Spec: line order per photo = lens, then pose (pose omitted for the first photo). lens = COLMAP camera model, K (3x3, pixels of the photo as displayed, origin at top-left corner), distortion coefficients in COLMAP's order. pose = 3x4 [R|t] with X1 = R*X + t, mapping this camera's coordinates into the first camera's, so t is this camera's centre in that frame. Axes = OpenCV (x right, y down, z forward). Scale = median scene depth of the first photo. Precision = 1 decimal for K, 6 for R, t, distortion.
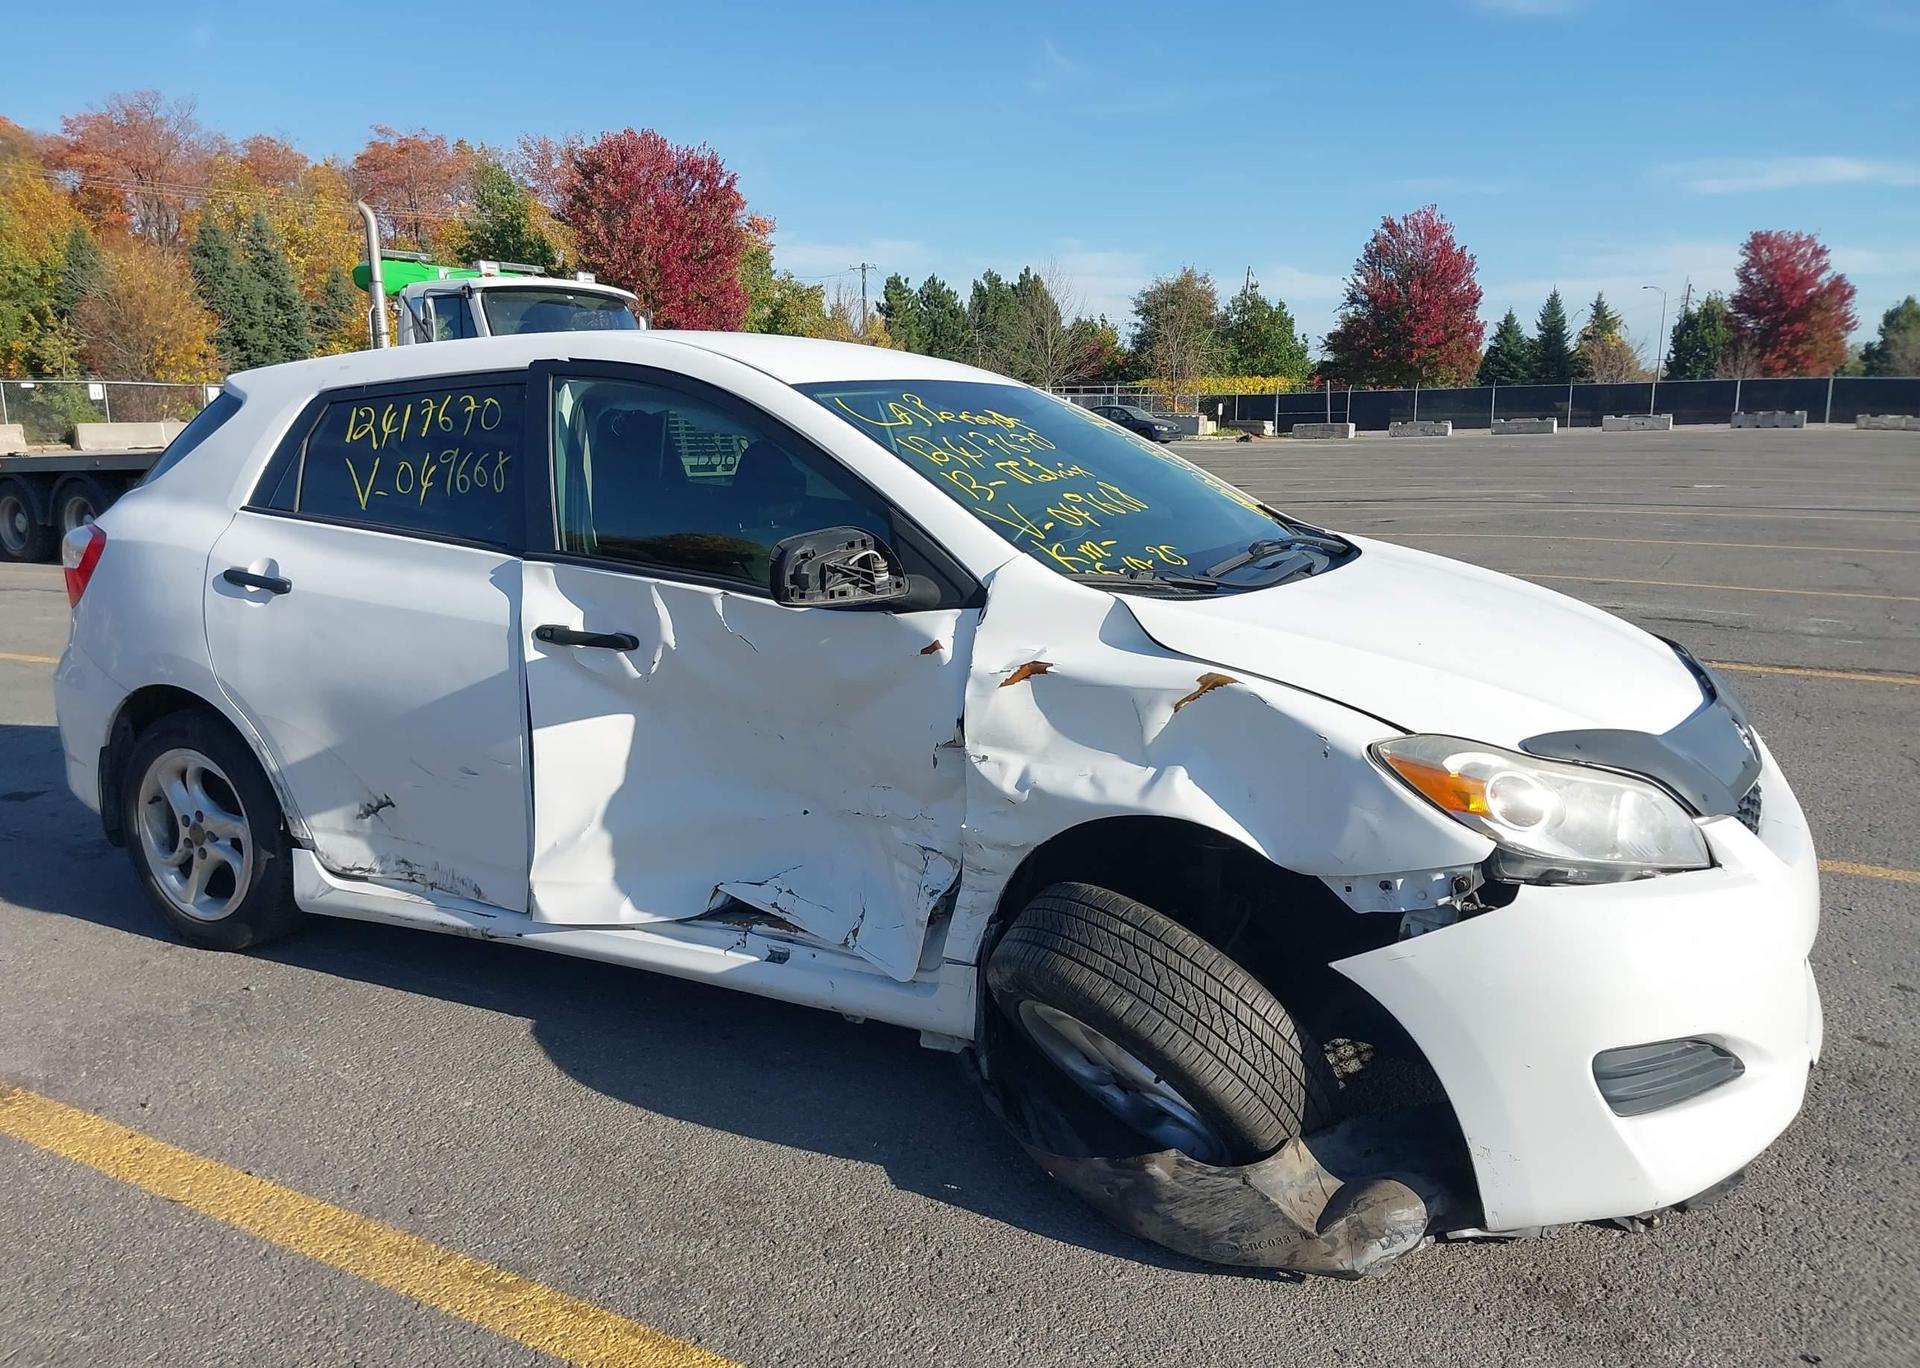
lens RADIAL K [[1517.5, 0, 960.0], [0, 1517.5, 684.0], [0, 0, 1]] dist [0.031138, -0.047889]
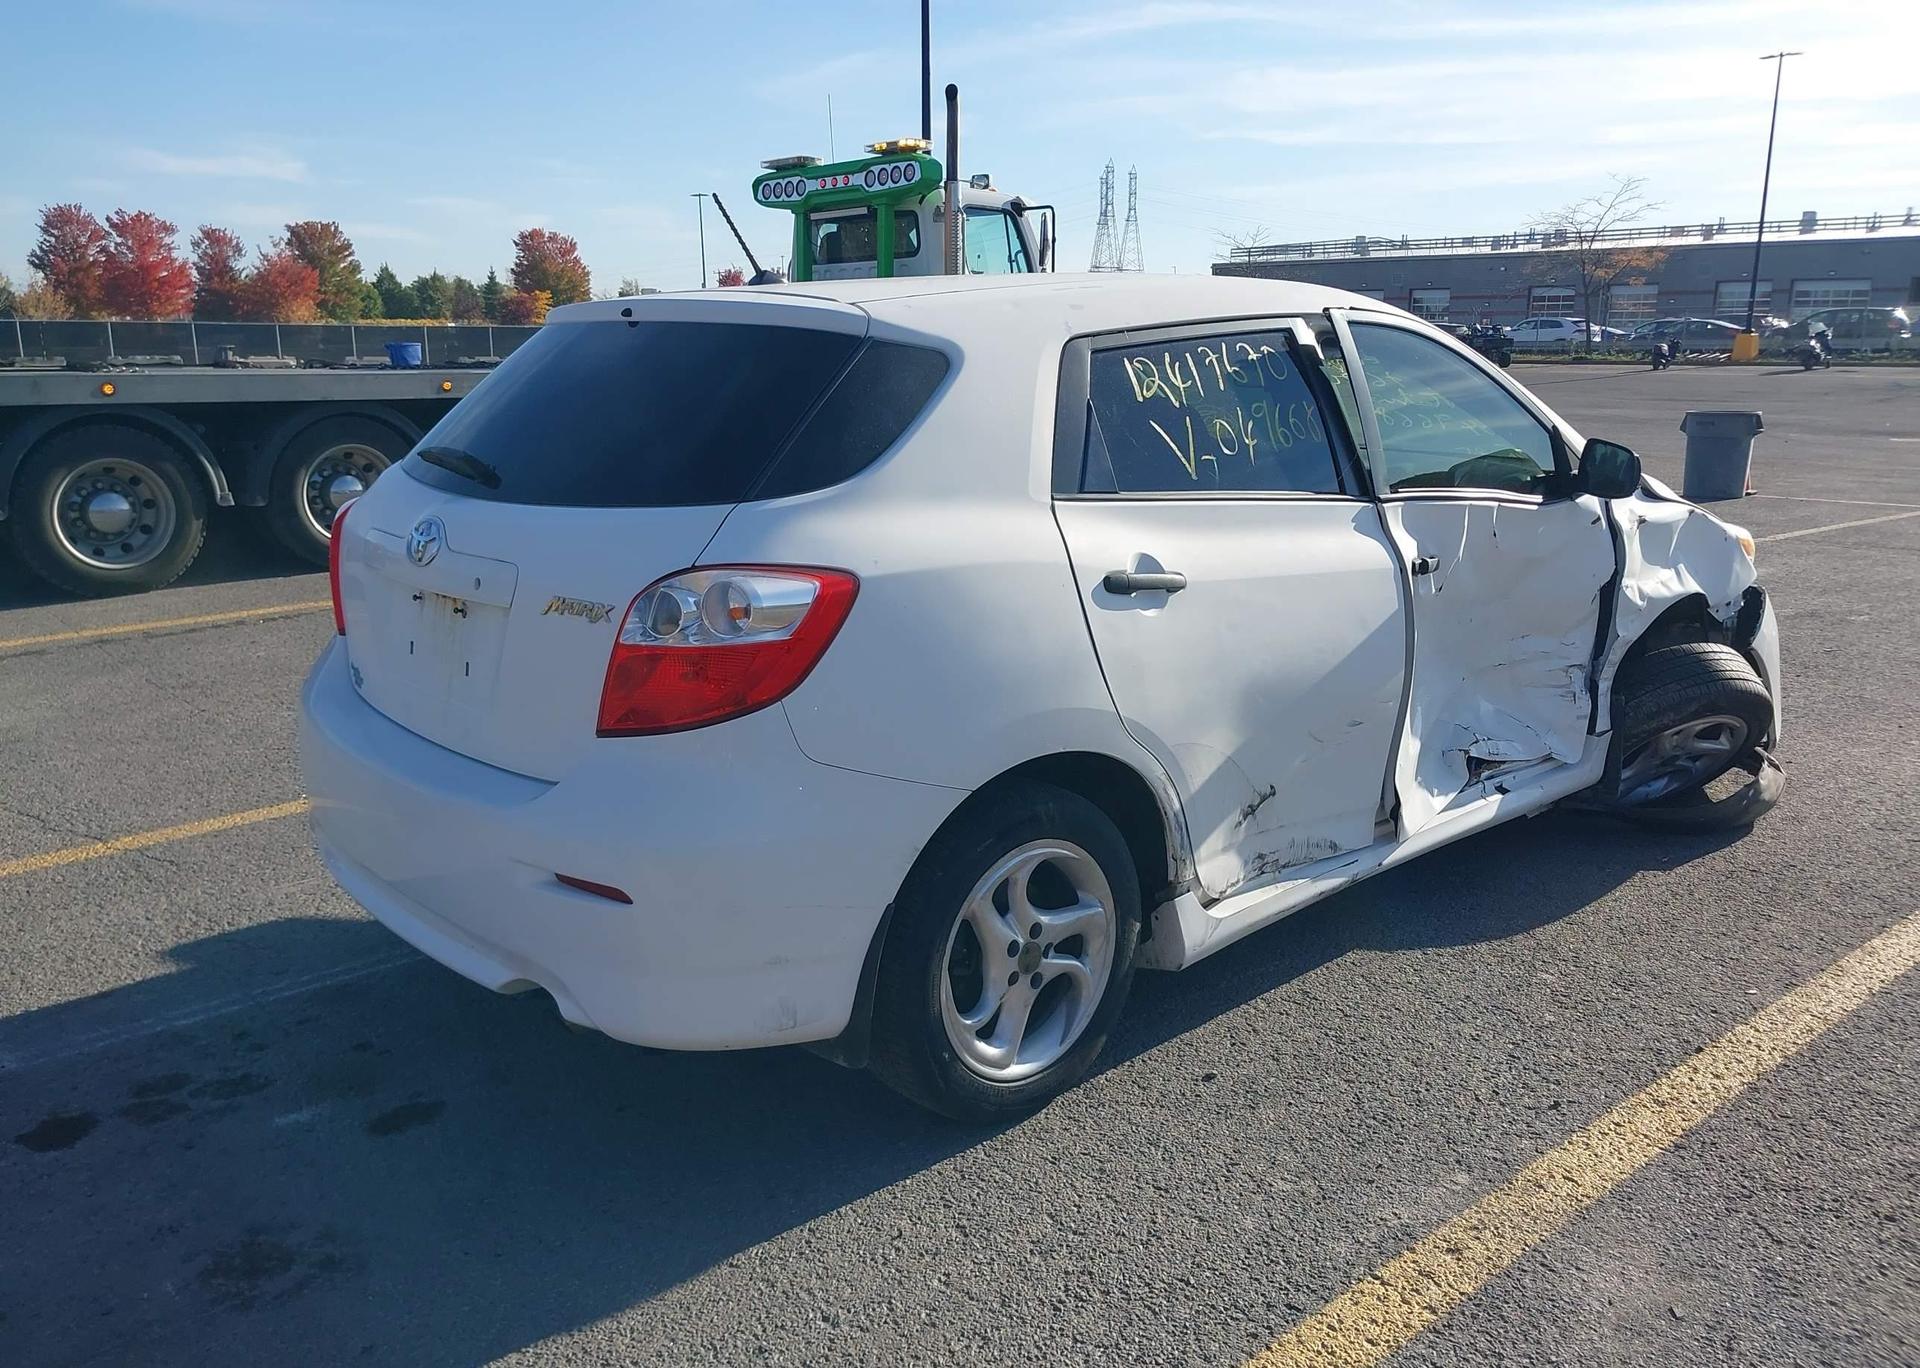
lens RADIAL K [[1517.5, 0, 960.0], [0, 1517.5, 684.0], [0, 0, 1]] dist [0.031138, -0.047889]
pose [[0.336047, -0.205184, 0.919223, -1.241565], [0.170398, 0.973121, 0.154922, -0.156248], [-0.926303, 0.104573, 0.361977, 0.822622]]
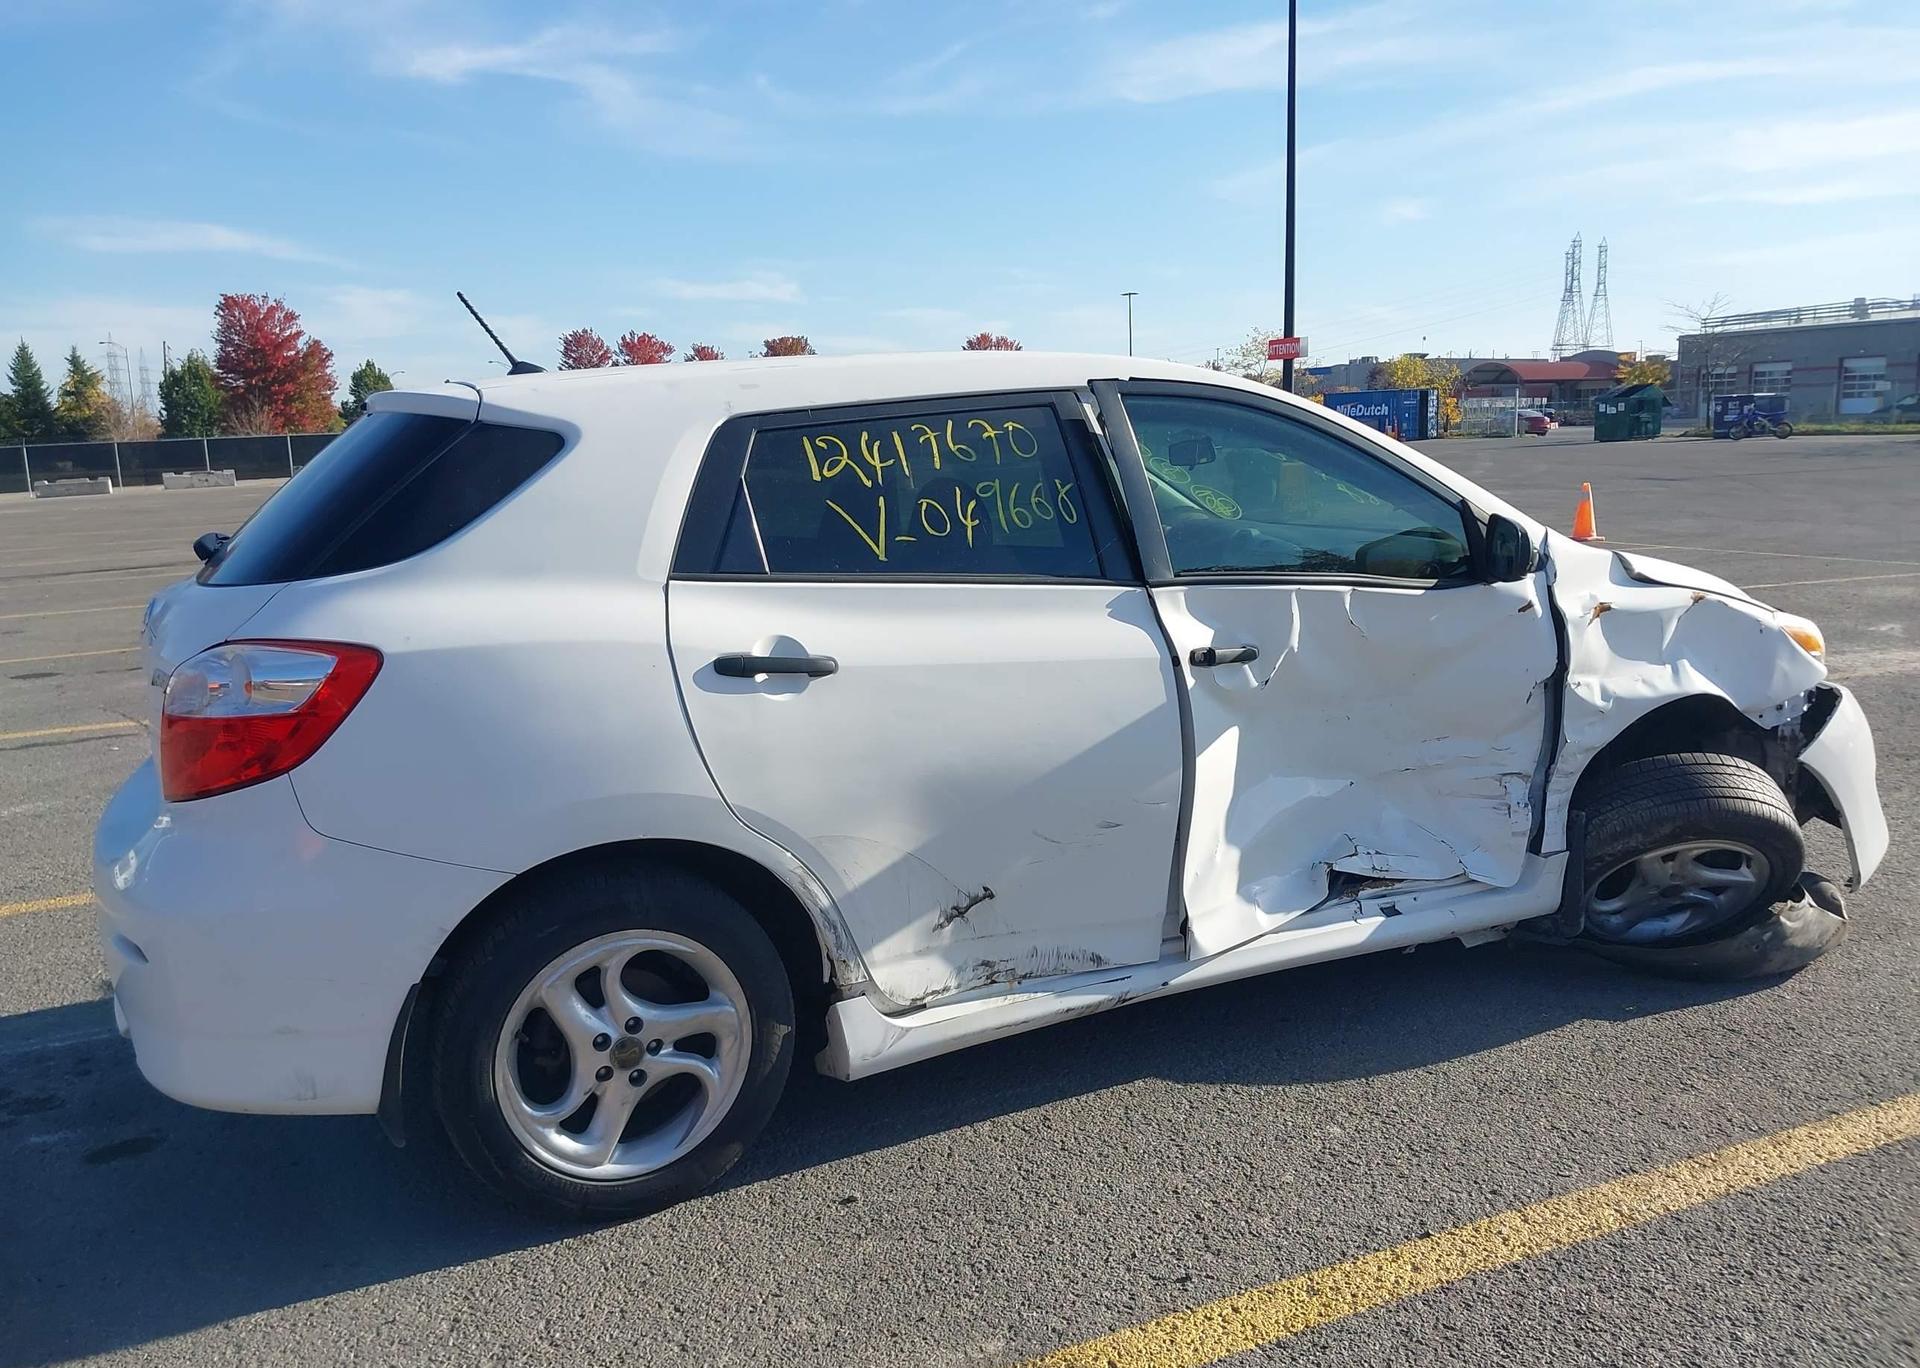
lens RADIAL K [[1511.2, 0, 972.1], [0, 1511.2, 668.2], [0, 0, 1]] dist [0.073454, -0.132280]
pose [[0.586699, -0.134399, 0.798575, -1.020295], [0.171604, 0.984370, 0.039593, -0.080554], [-0.791414, 0.113810, 0.600592, 0.476898]]
